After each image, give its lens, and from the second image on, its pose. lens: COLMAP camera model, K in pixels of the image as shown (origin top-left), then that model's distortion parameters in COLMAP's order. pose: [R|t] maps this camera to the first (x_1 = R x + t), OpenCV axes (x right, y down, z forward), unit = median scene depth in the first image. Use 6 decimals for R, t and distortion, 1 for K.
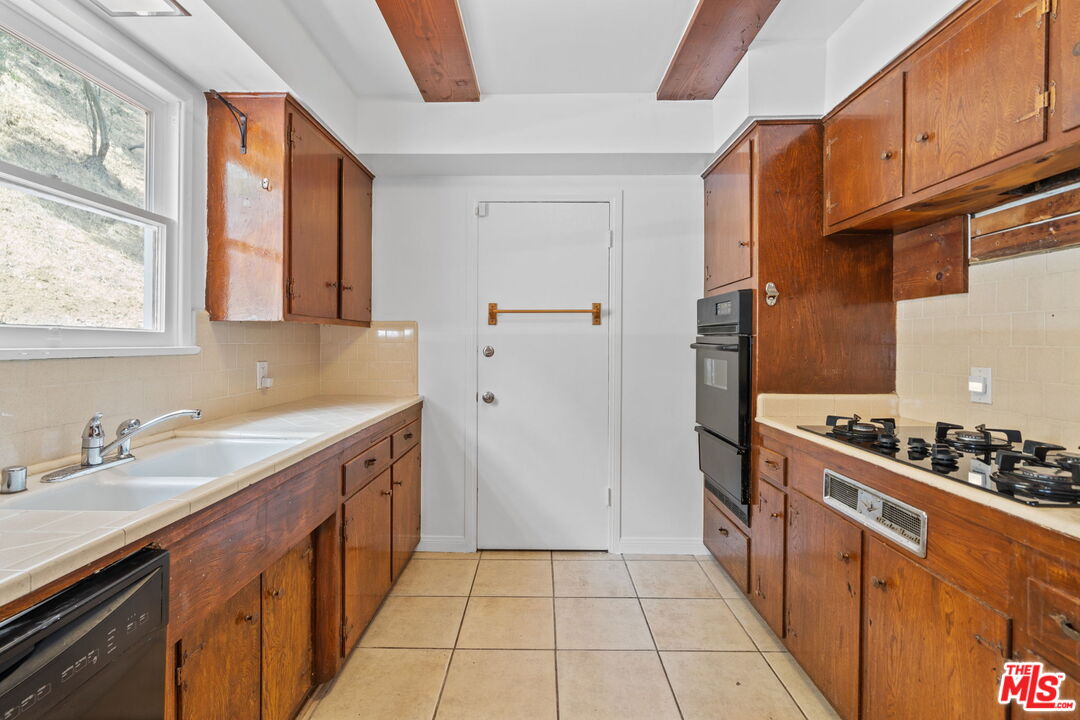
lens RADIAL K [[490.4, 0, 536.1], [0, 490.4, 356.1], [0, 0, 1]] dist [-0.003472, 0.000171]
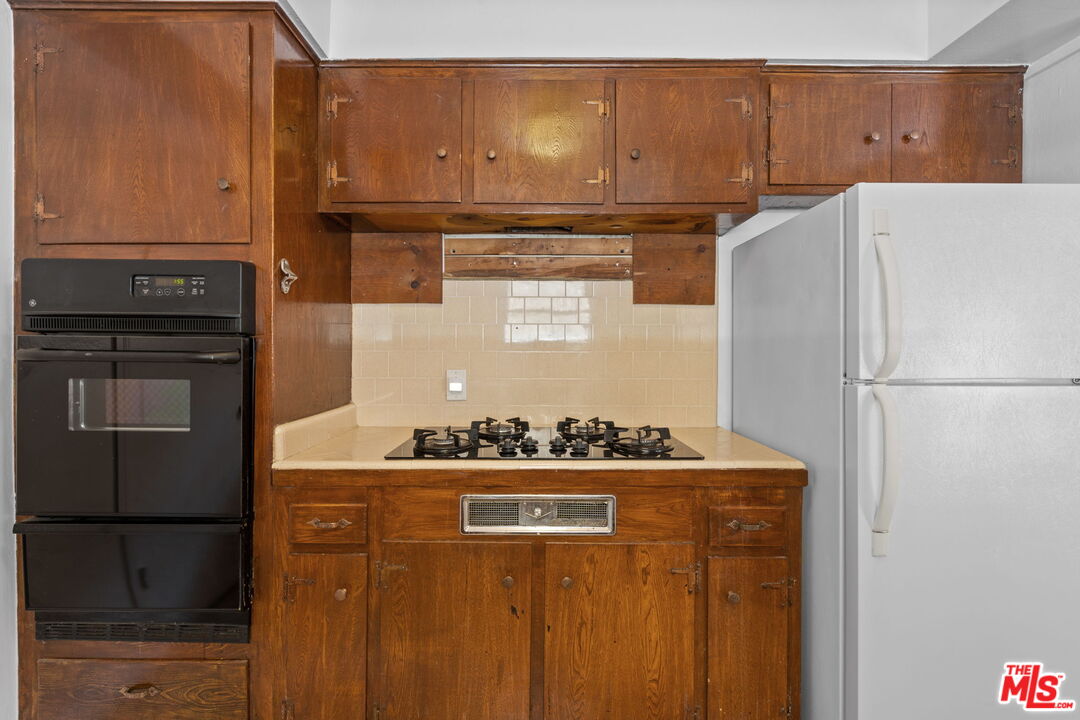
lens RADIAL K [[490.4, 0, 536.1], [0, 490.4, 356.1], [0, 0, 1]] dist [-0.003472, 0.000171]
pose [[-0.011203, -0.016928, 0.999794, -0.283968], [0.025872, 0.999517, 0.017214, -0.027387], [-0.999602, 0.026059, -0.010760, 0.938326]]
